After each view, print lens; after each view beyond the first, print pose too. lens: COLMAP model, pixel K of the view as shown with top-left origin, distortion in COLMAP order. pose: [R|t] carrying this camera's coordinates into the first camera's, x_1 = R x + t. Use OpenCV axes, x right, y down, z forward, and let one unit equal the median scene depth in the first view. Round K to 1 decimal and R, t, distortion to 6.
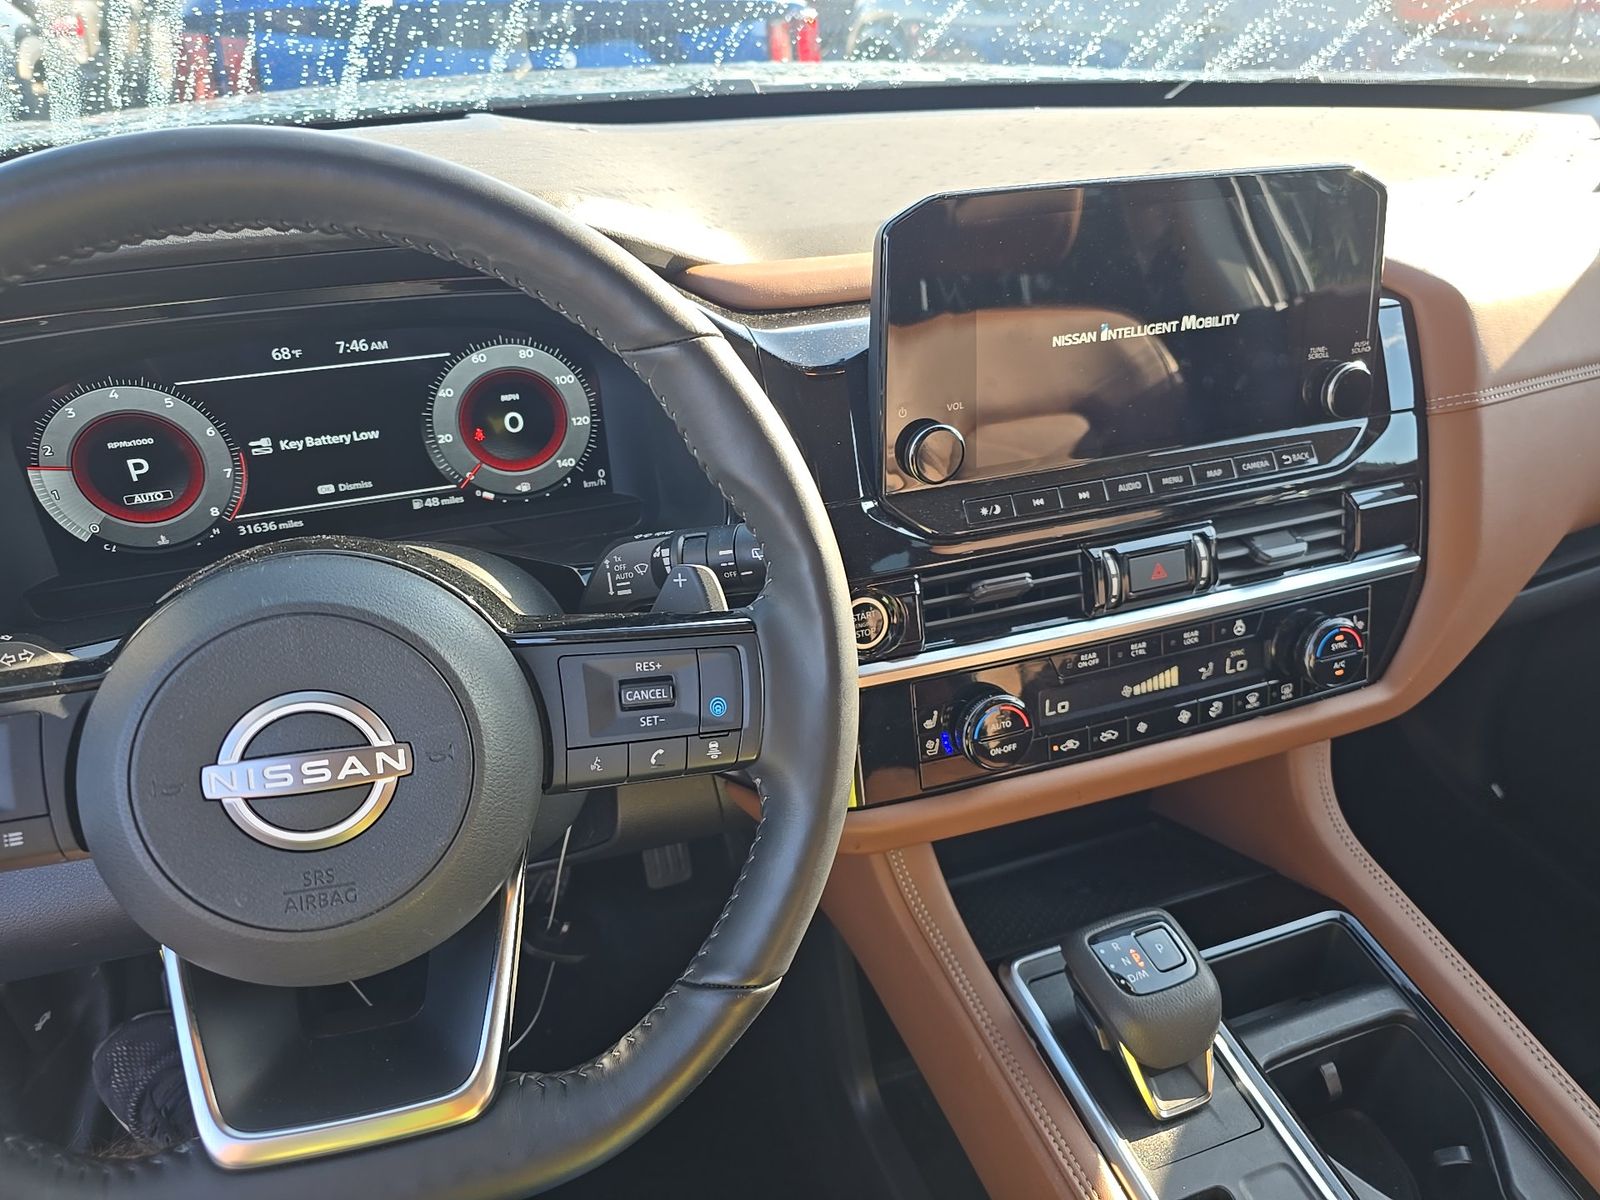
lens RADIAL K [[1058.2, 0, 800.0], [0, 1058.2, 600.0], [0, 0, 1]] dist [0.029957, -0.026058]
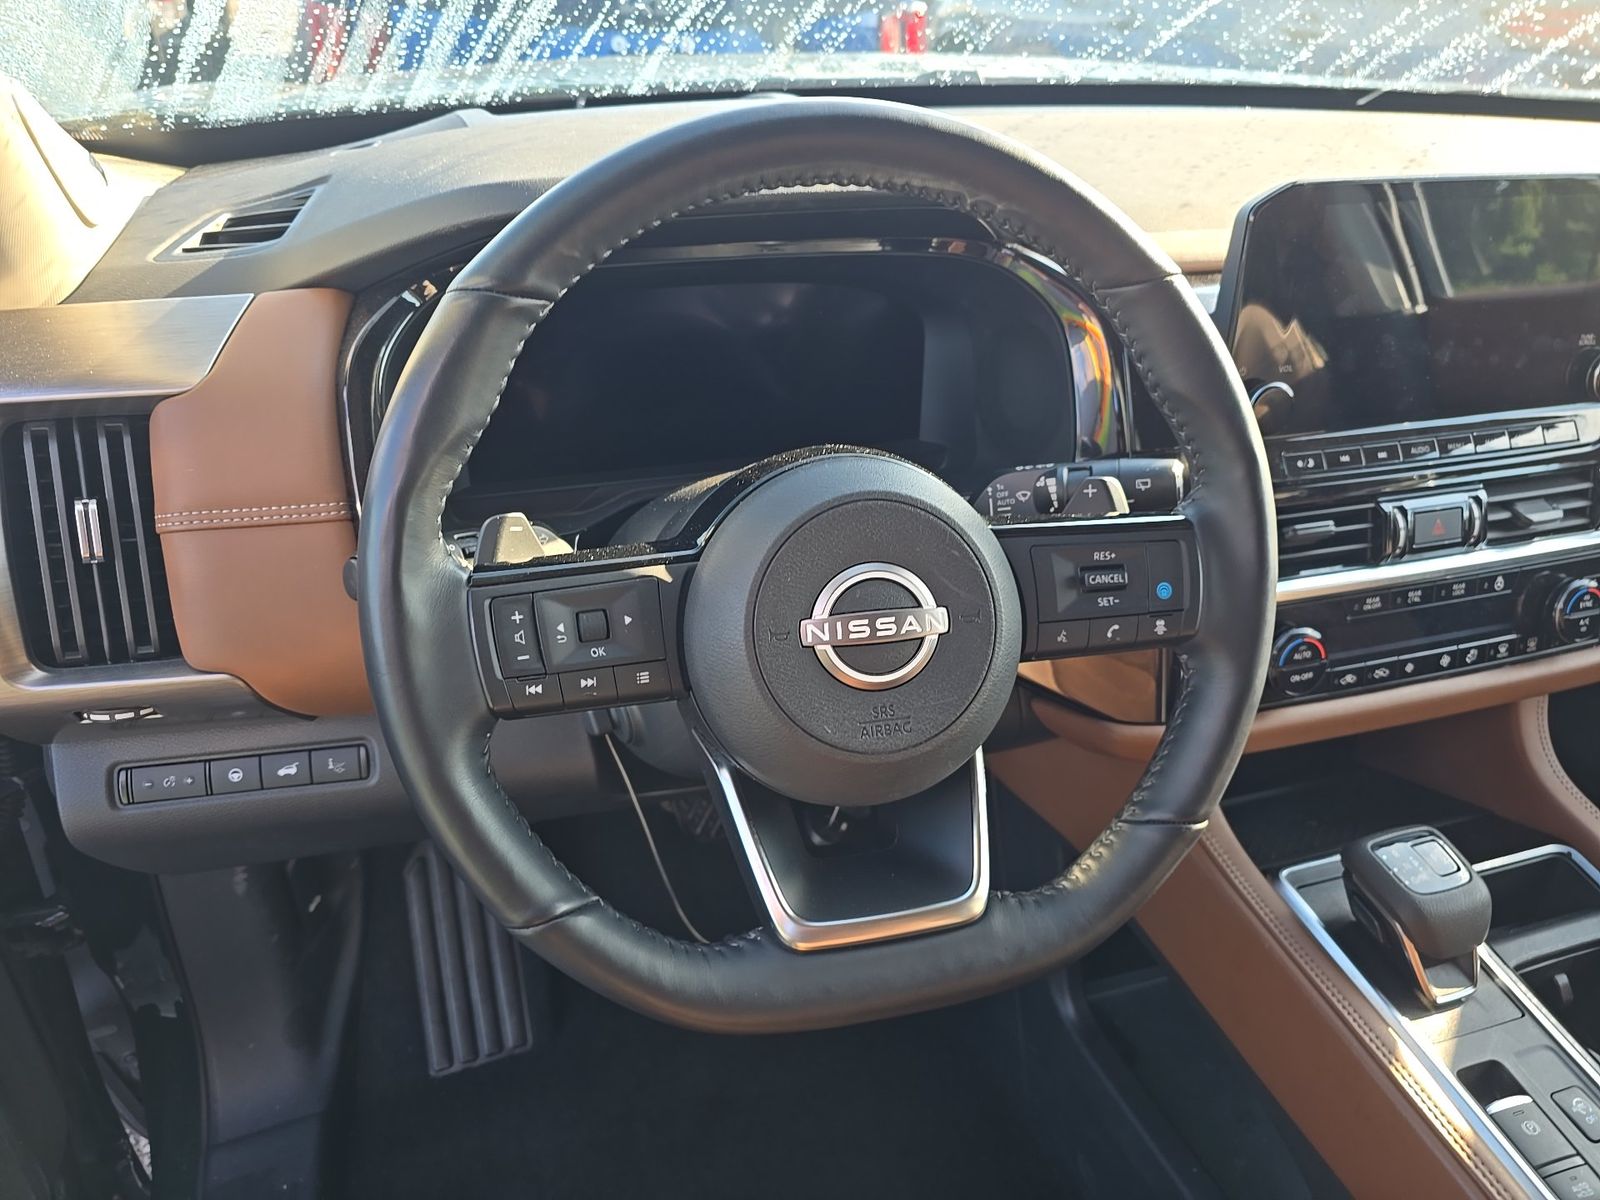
lens RADIAL K [[1058.2, 0, 800.0], [0, 1058.2, 600.0], [0, 0, 1]] dist [0.029957, -0.026058]
pose [[0.998662, 0.048957, -0.016661, -0.304983], [-0.048830, 0.998776, 0.007919, 0.071891], [0.017028, -0.007095, 0.999830, -0.132308]]
